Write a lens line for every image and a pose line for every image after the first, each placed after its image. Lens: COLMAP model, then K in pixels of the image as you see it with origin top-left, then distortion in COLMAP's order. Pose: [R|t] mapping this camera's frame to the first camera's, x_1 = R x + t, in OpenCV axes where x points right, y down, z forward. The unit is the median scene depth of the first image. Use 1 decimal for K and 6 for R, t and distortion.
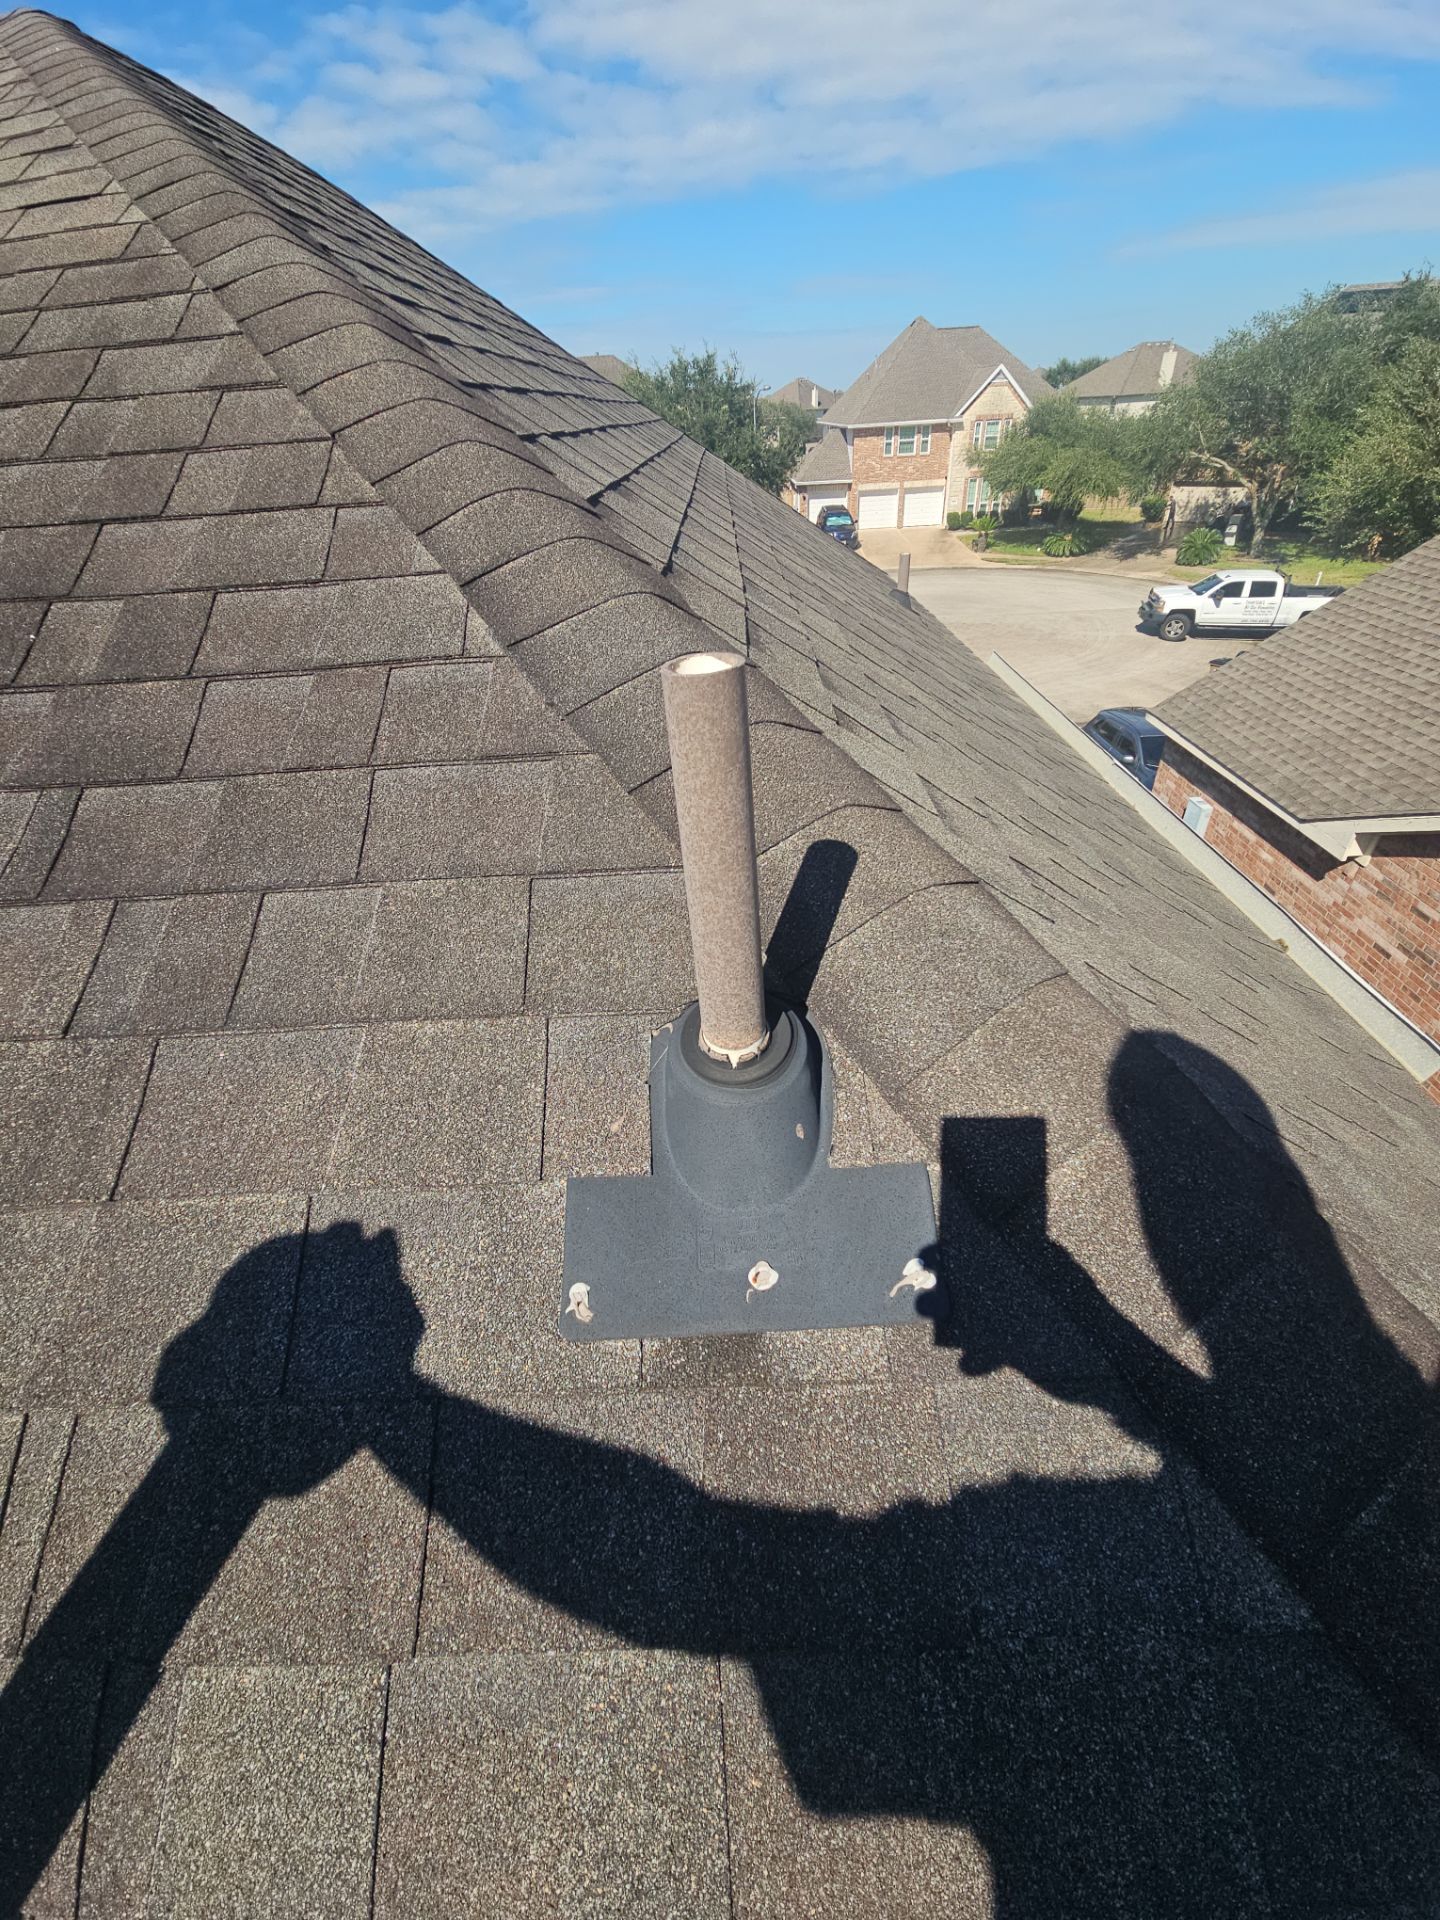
lens RADIAL K [[775.6, 0, 726.5], [0, 775.6, 954.1], [0, 0, 1]] dist [0.008720, -0.008745]
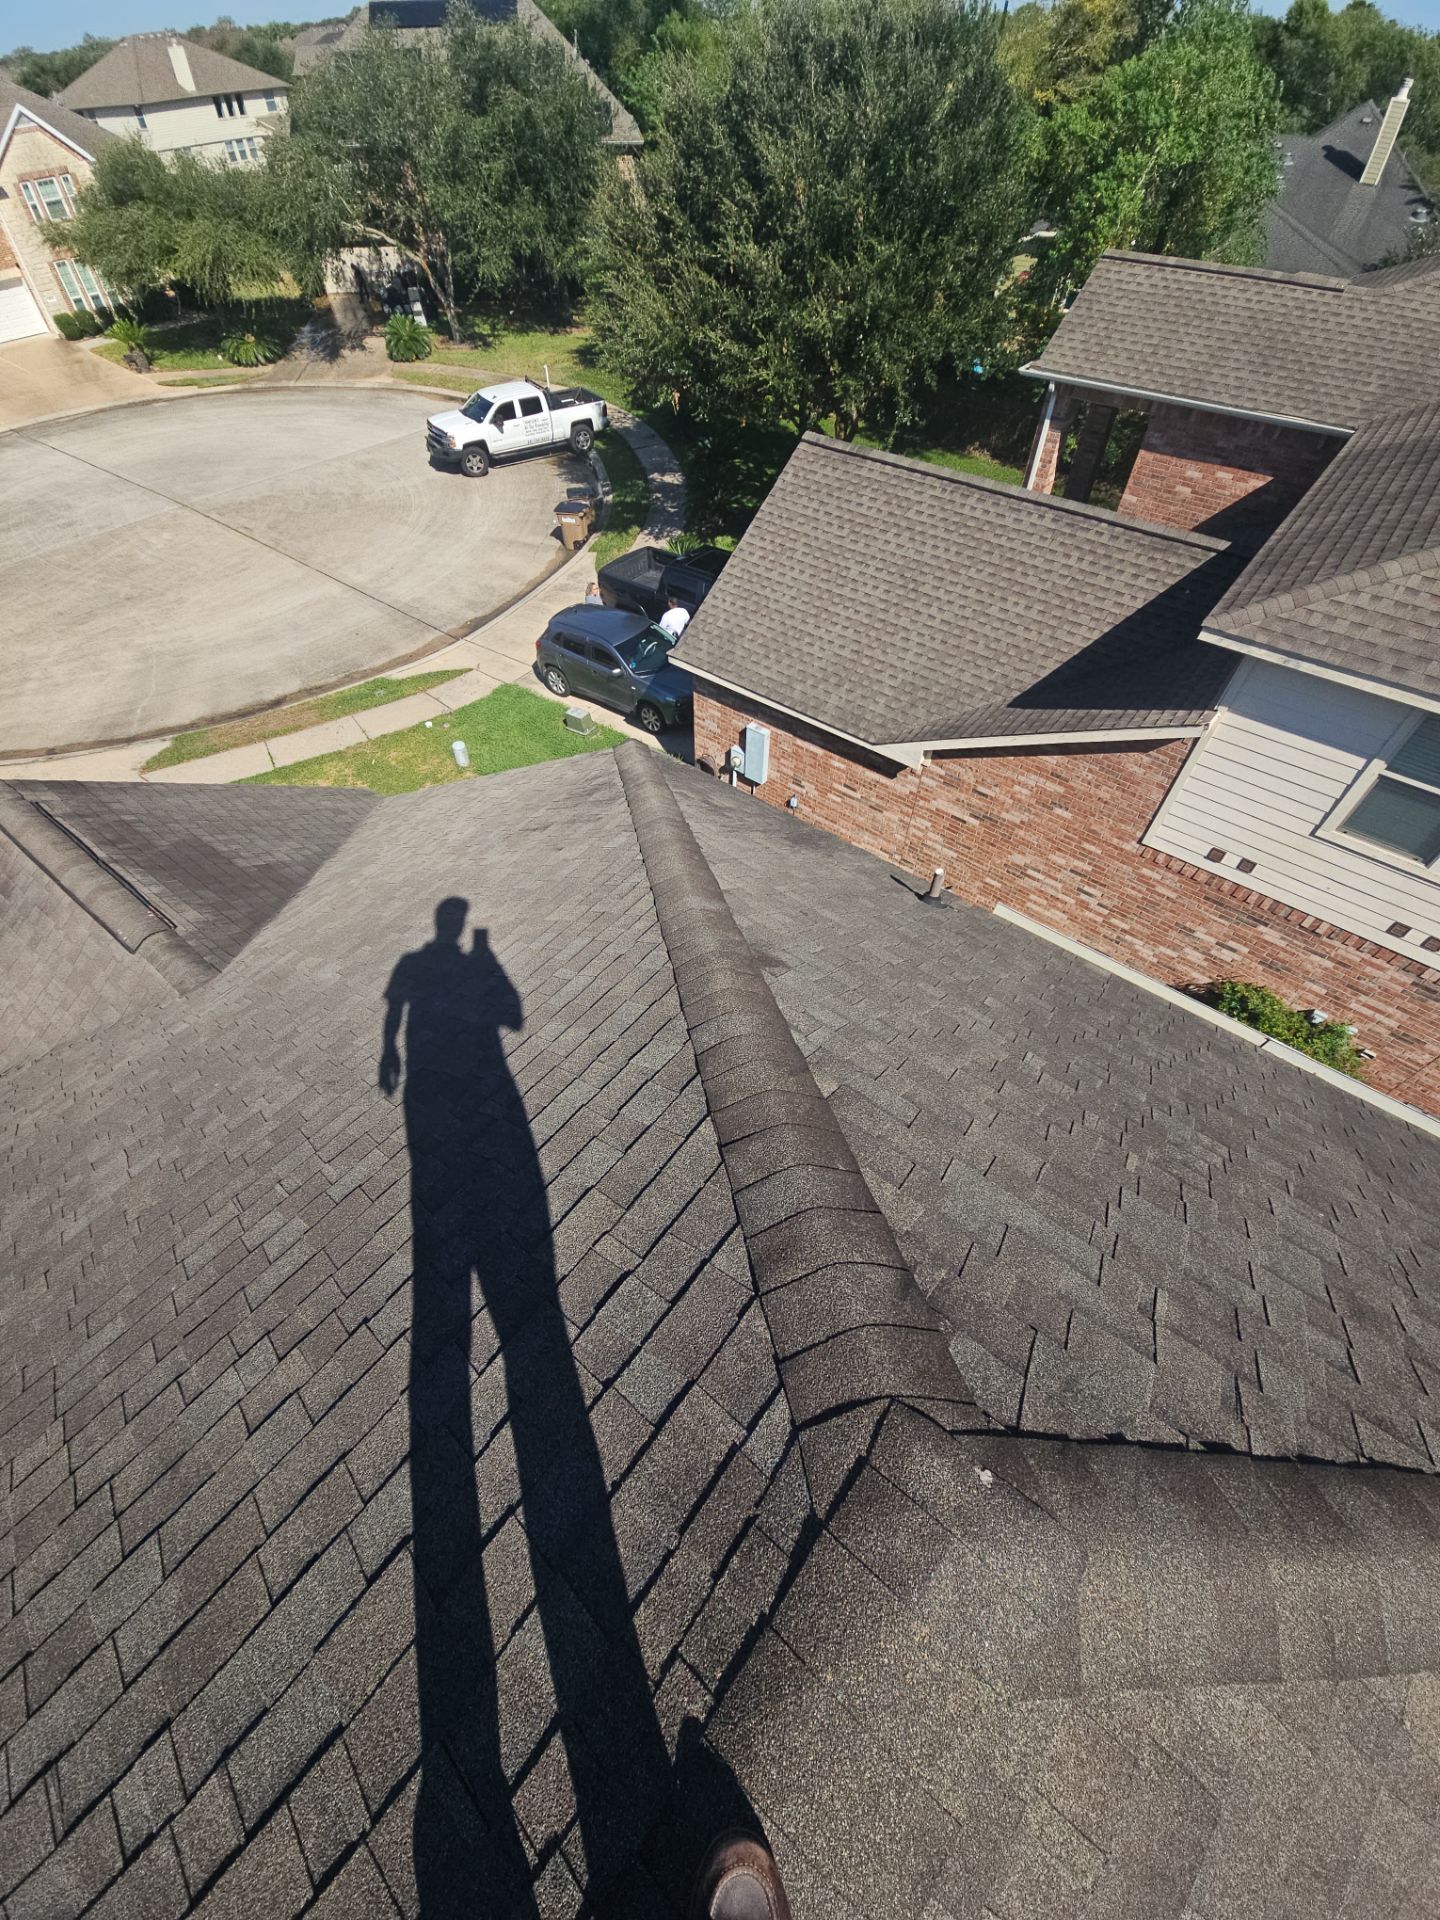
lens RADIAL K [[784.4, 0, 724.4], [0, 784.4, 947.6], [0, 0, 1]] dist [-0.001230, -0.000170]
pose [[0.621636, -0.560726, 0.546950, -0.075839], [0.417278, 0.827988, 0.374586, -0.124507], [-0.662909, -0.004626, 0.748686, 0.054628]]
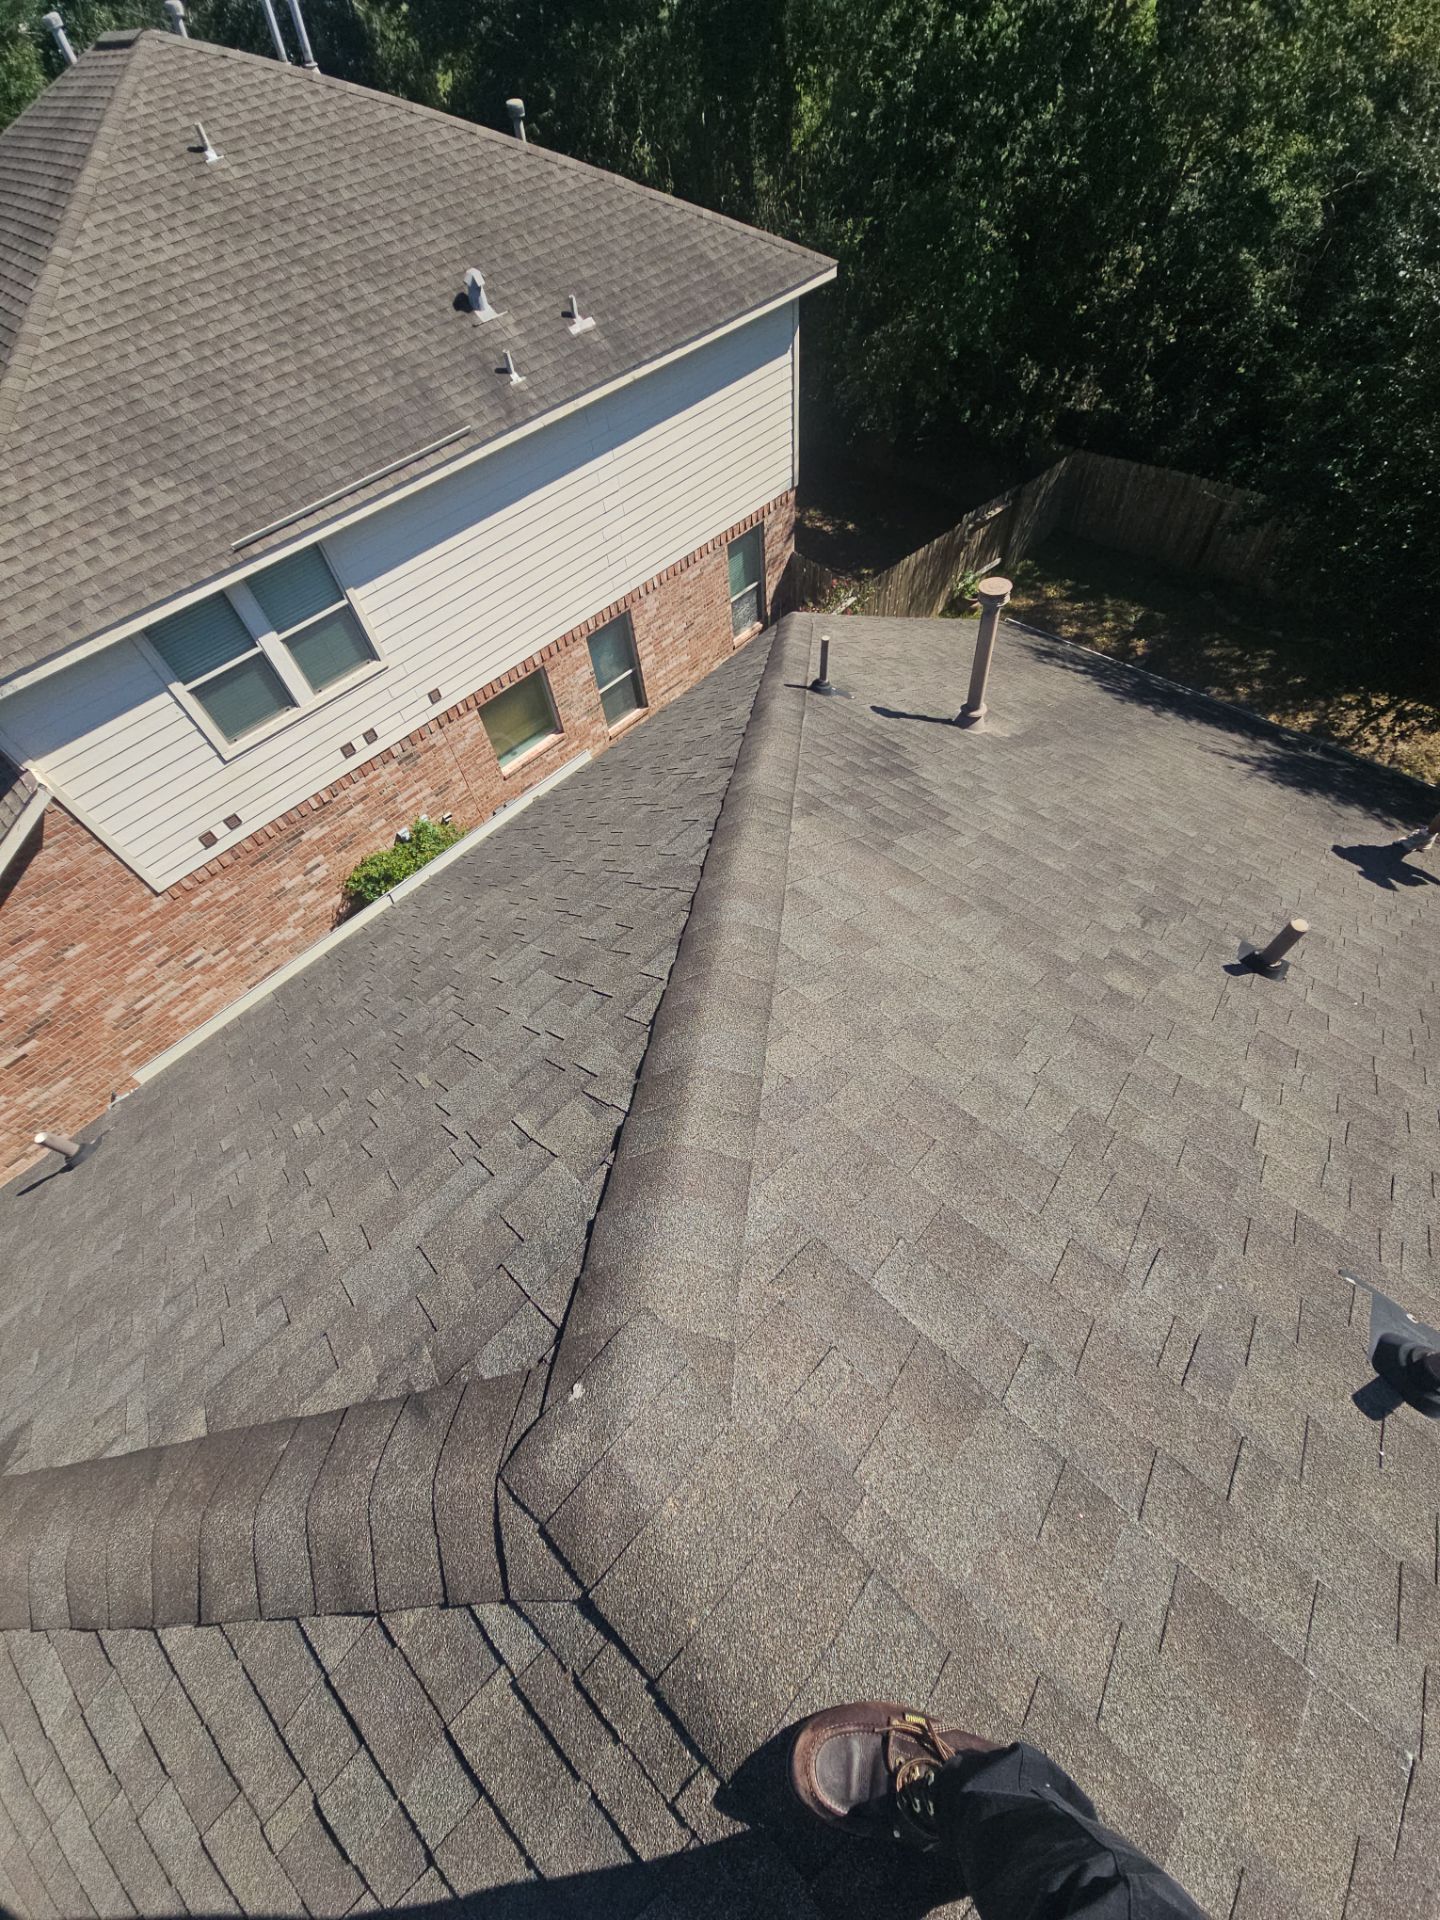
lens RADIAL K [[784.4, 0, 724.4], [0, 784.4, 947.6], [0, 0, 1]] dist [-0.001230, -0.000170]
pose [[-0.720986, -0.505741, 0.473715, -0.074940], [0.482308, 0.124605, 0.867094, -0.119745], [-0.497552, 0.853639, 0.154085, 0.047624]]
